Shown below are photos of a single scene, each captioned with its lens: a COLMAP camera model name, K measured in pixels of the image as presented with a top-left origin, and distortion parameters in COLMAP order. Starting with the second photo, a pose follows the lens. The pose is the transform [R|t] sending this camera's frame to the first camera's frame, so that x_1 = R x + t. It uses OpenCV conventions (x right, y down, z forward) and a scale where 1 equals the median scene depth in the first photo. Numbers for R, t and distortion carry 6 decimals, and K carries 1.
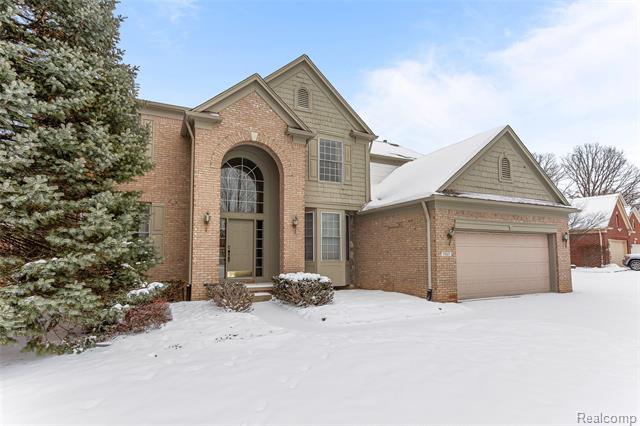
lens RADIAL K [[335.8, 0, 308.6], [0, 335.8, 231.0], [0, 0, 1]] dist [-0.002075, 0.000346]
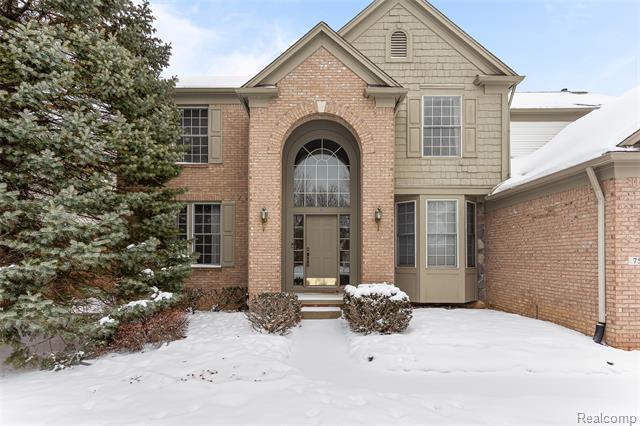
lens RADIAL K [[361.2, 0, 294.6], [0, 361.2, 250.3], [0, 0, 1]] dist [0.008589, -0.000116]
pose [[0.897944, -0.003618, -0.440096, 0.141554], [0.028104, 0.998397, 0.049135, 0.006298], [0.439212, -0.056489, 0.896606, 0.194044]]
